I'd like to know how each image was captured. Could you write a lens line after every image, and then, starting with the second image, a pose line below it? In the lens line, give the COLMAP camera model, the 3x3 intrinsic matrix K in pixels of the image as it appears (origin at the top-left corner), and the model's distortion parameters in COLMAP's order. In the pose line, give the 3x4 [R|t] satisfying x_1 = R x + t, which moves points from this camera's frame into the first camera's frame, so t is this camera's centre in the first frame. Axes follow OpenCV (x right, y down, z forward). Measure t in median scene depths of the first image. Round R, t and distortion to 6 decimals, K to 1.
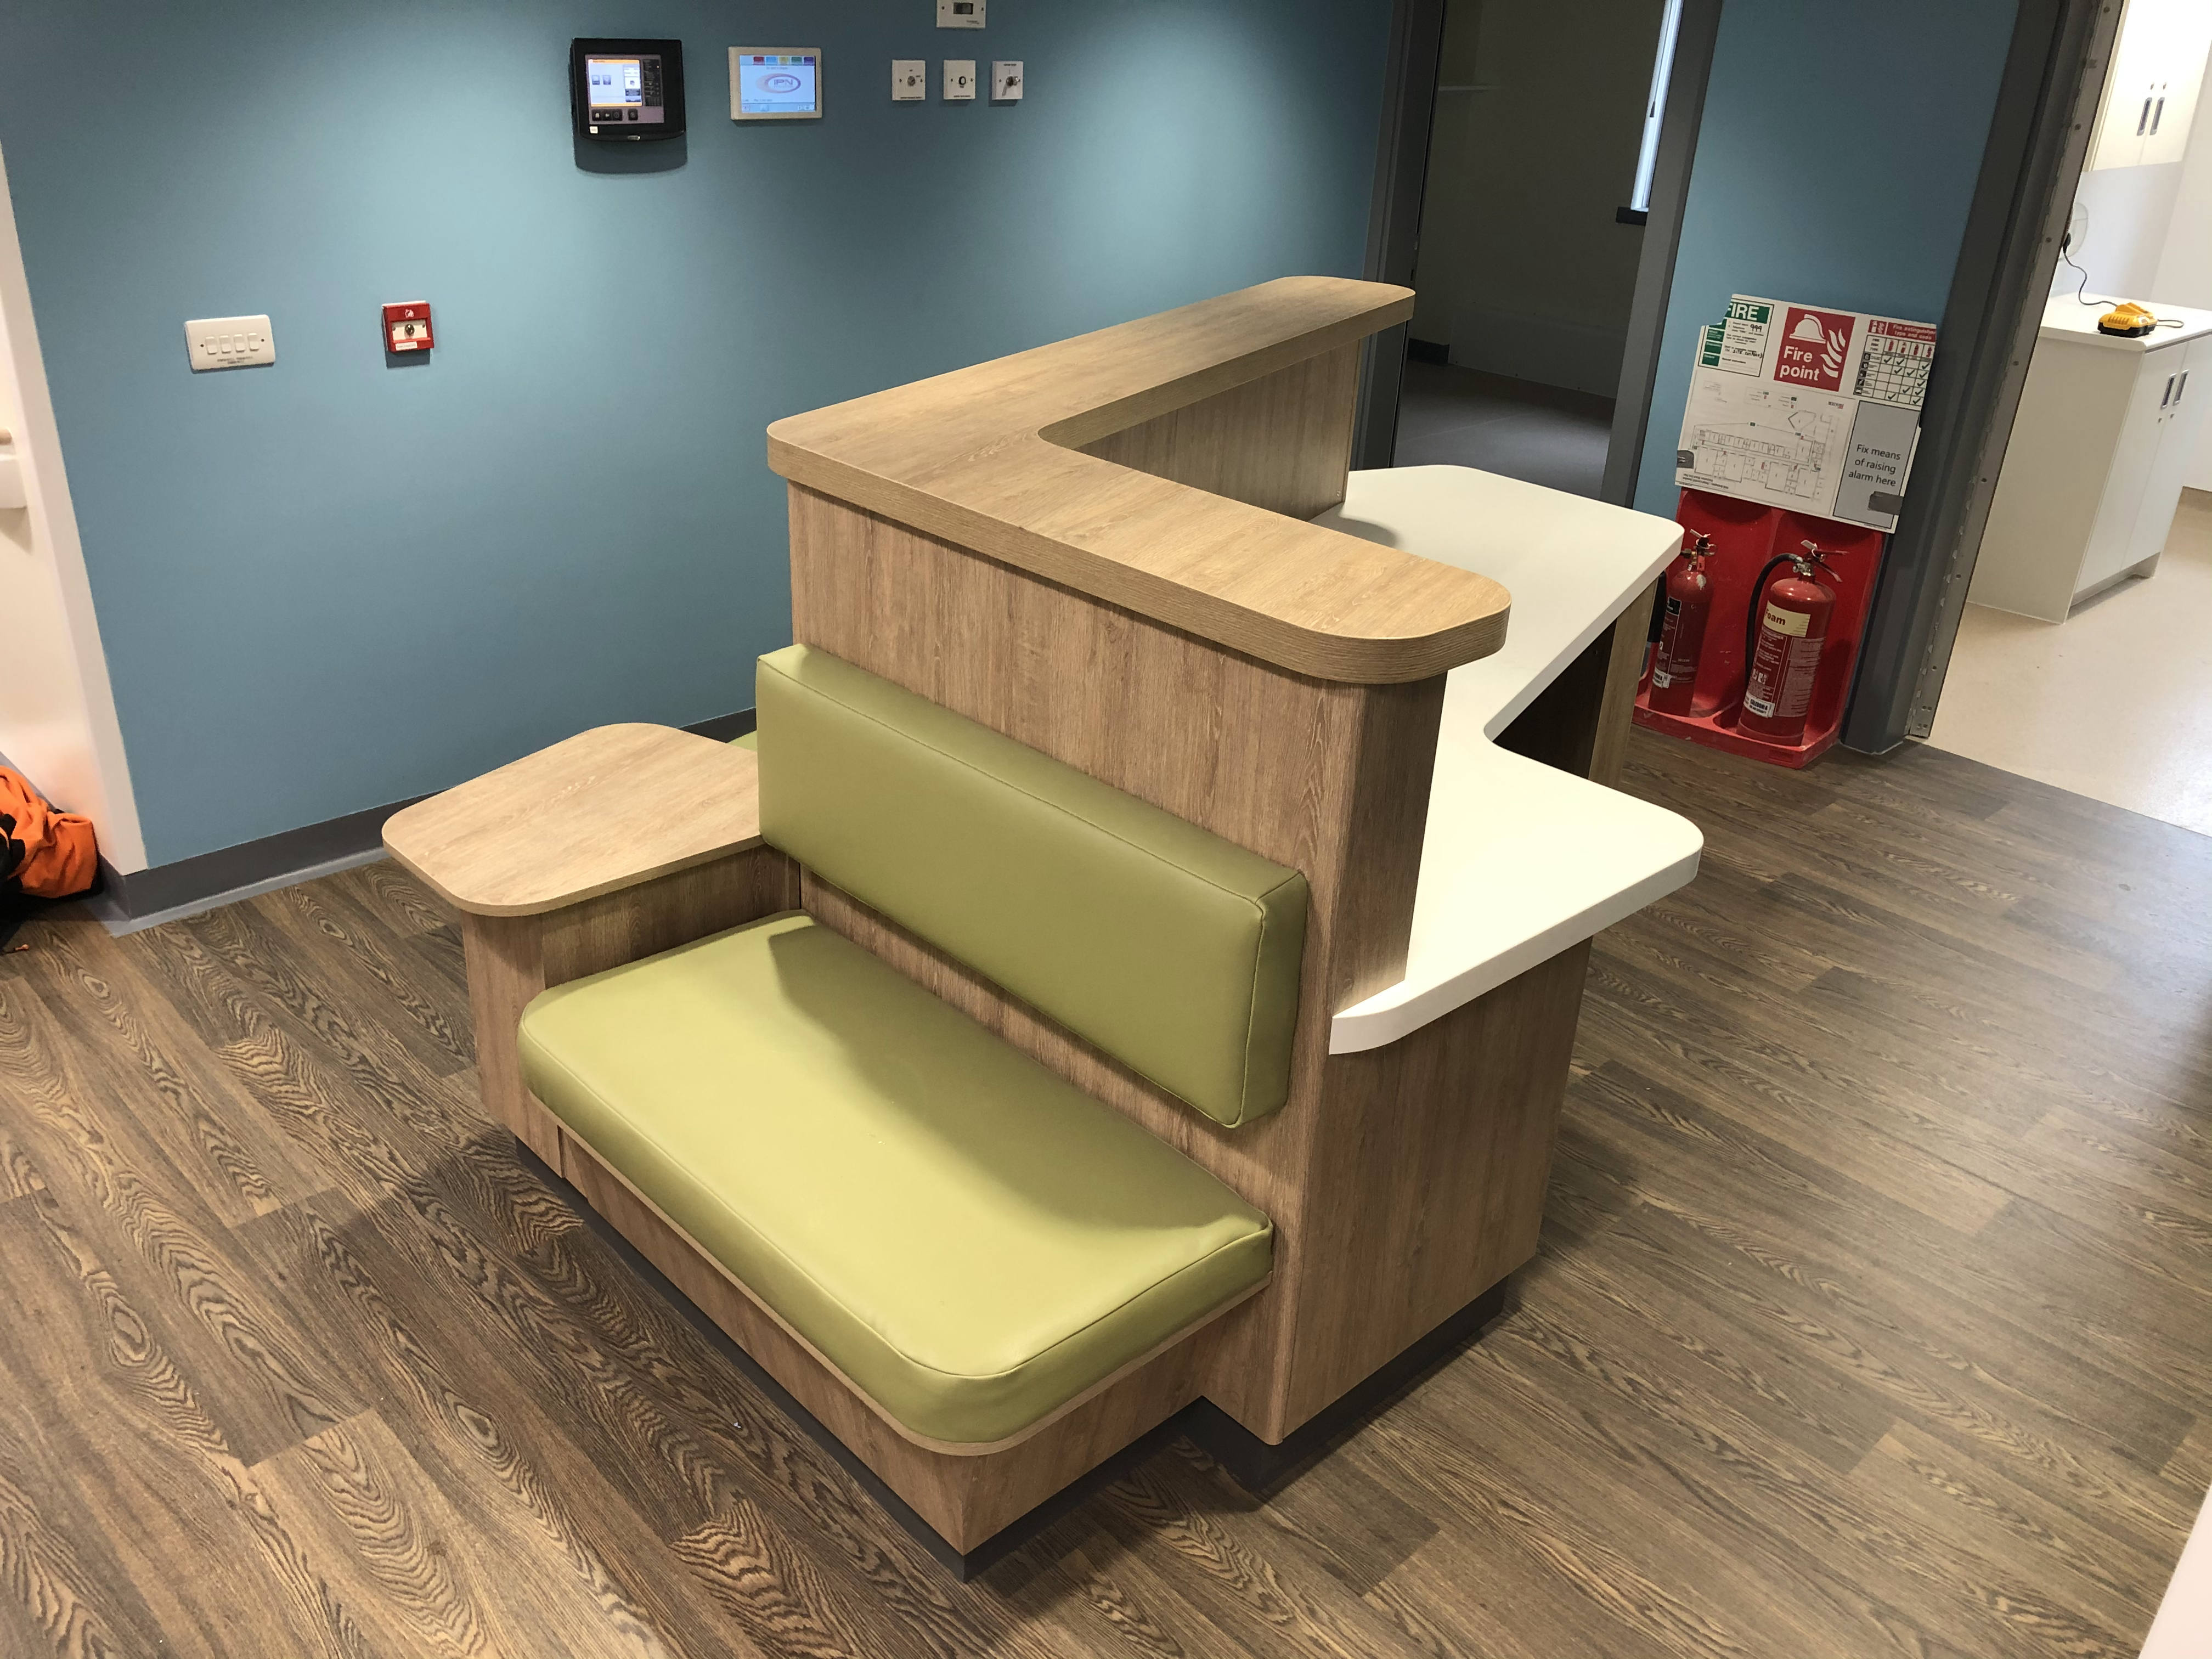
lens RADIAL K [[1790.3, 0, 1106.0], [0, 1790.3, 829.5], [0, 0, 1]] dist [0.001300, -0.000315]
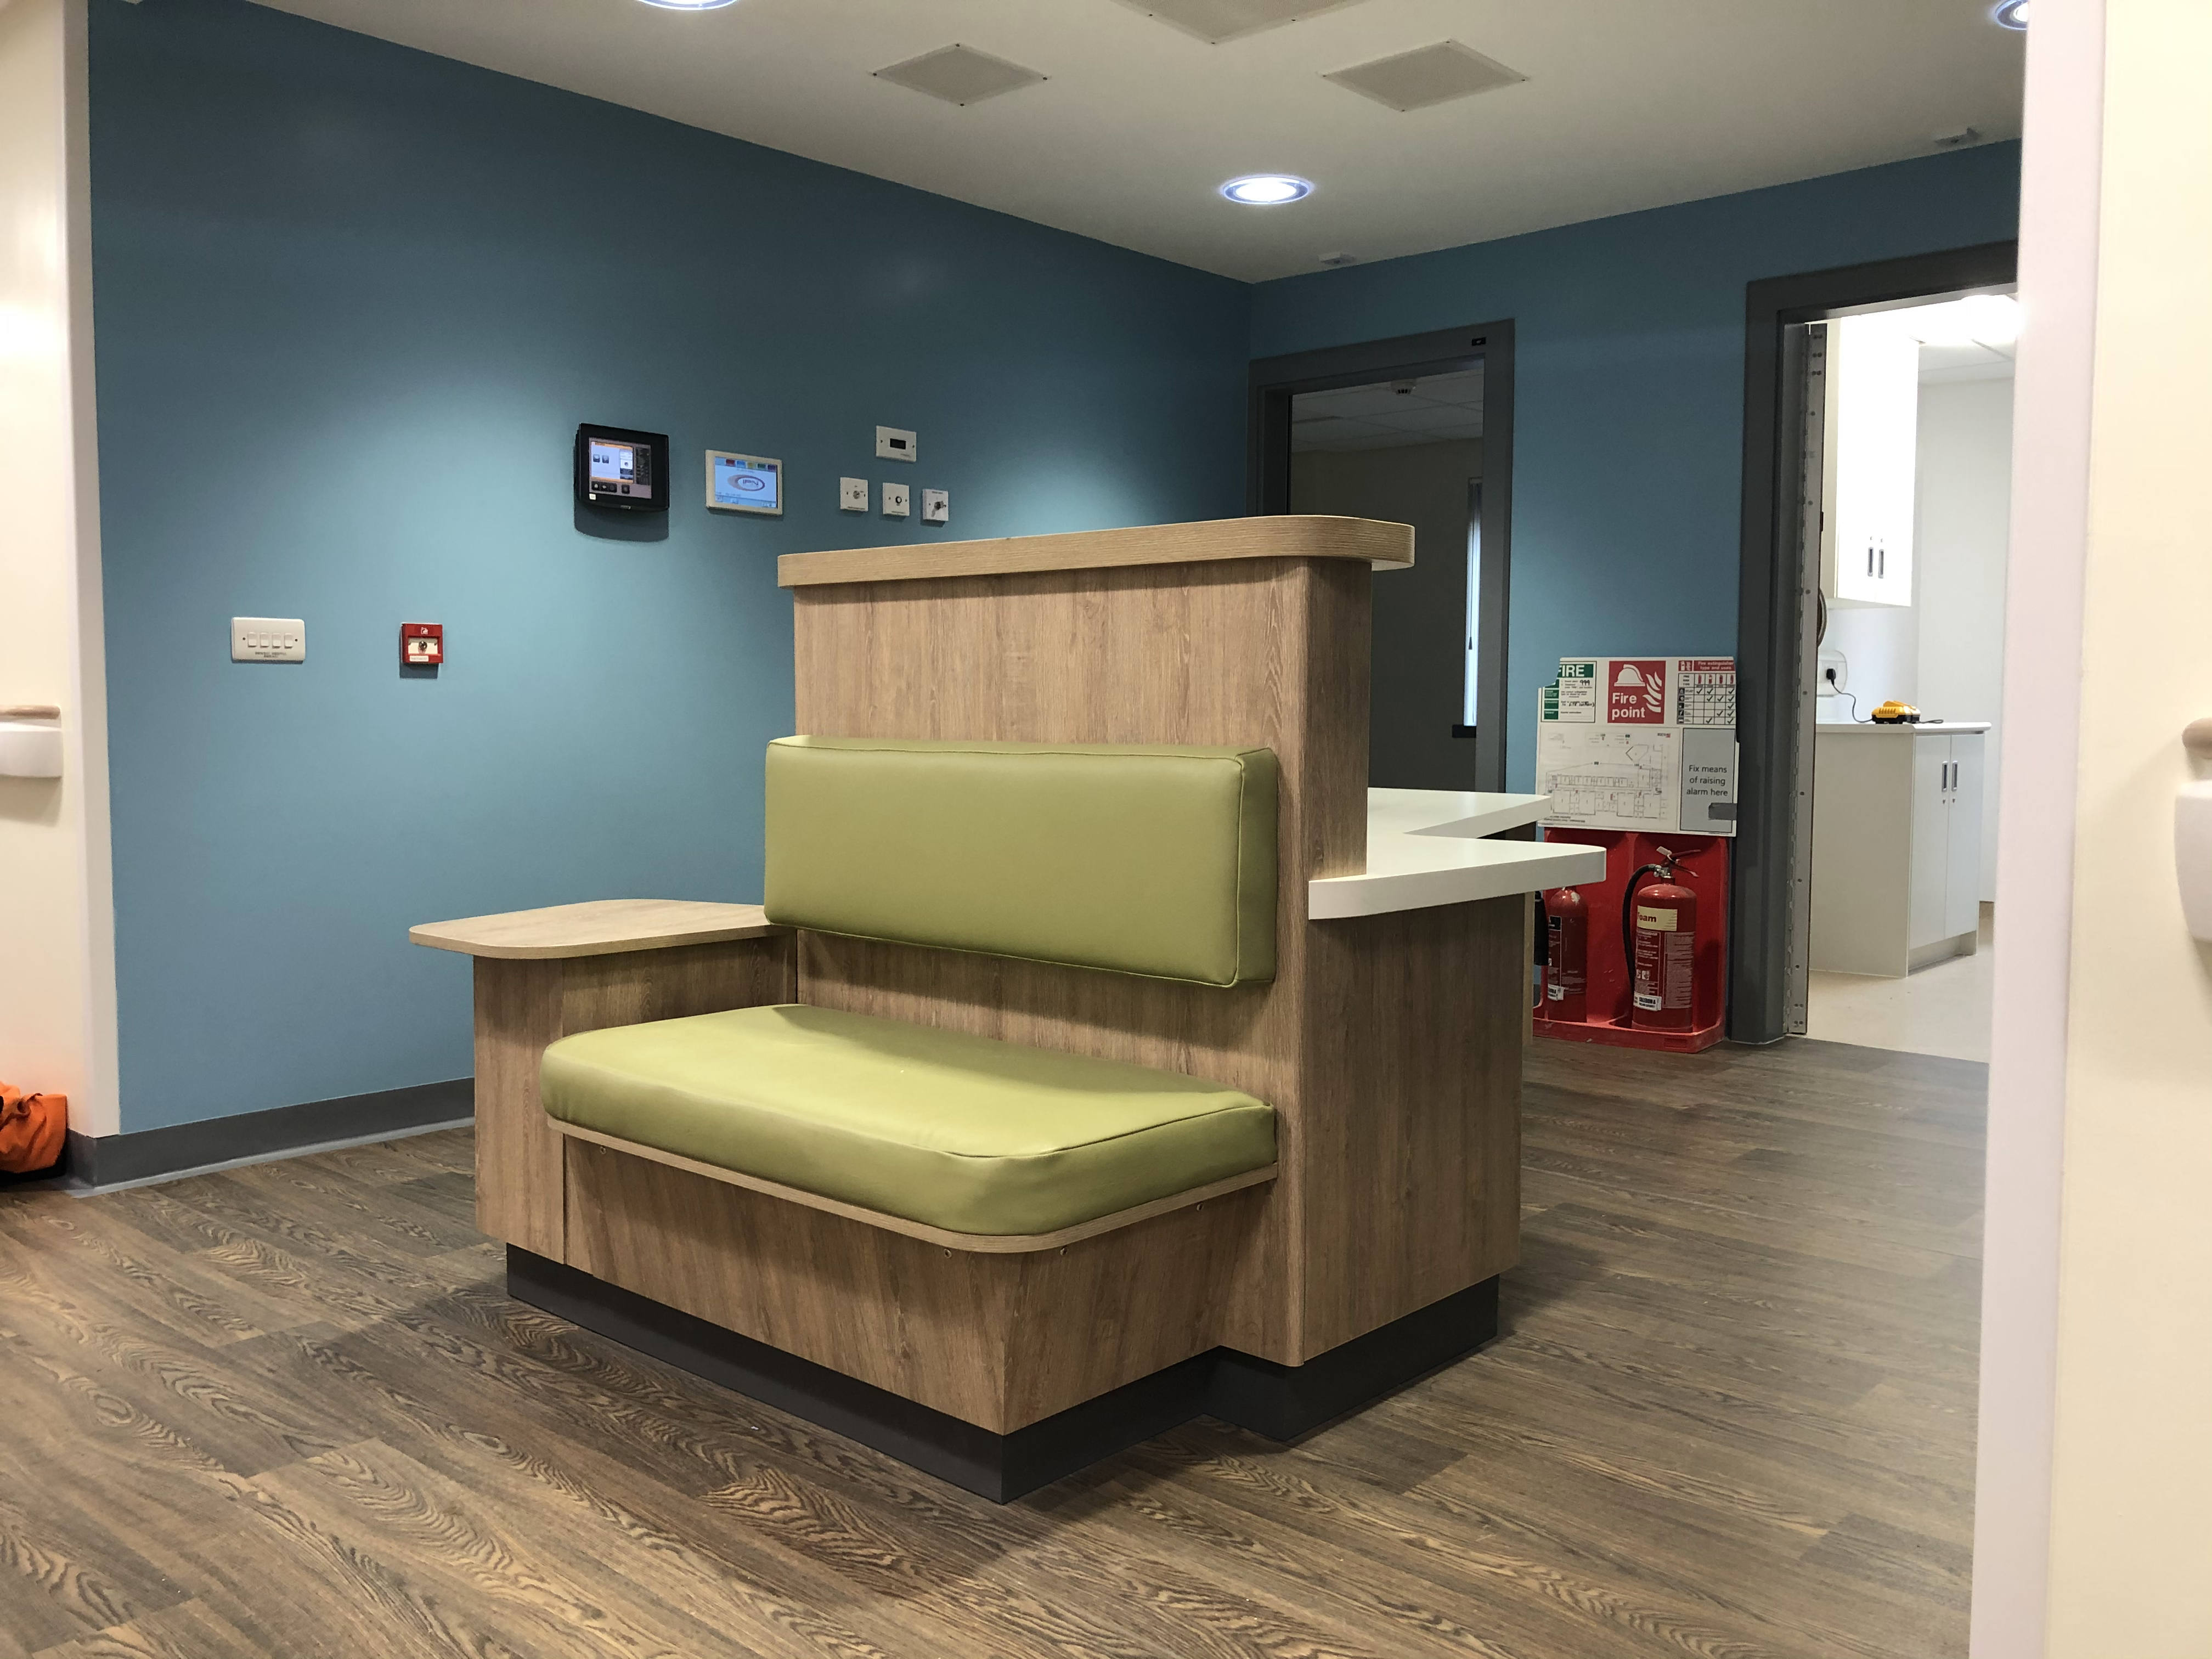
lens RADIAL K [[1793.1, 0, 1106.0], [0, 1793.1, 829.5], [0, 0, 1]] dist [0.007003, 0.003048]
pose [[0.996061, -0.047405, 0.074937, -0.069163], [0.071761, 0.927369, -0.367203, 0.391368], [-0.052087, 0.371134, 0.927117, -0.047468]]
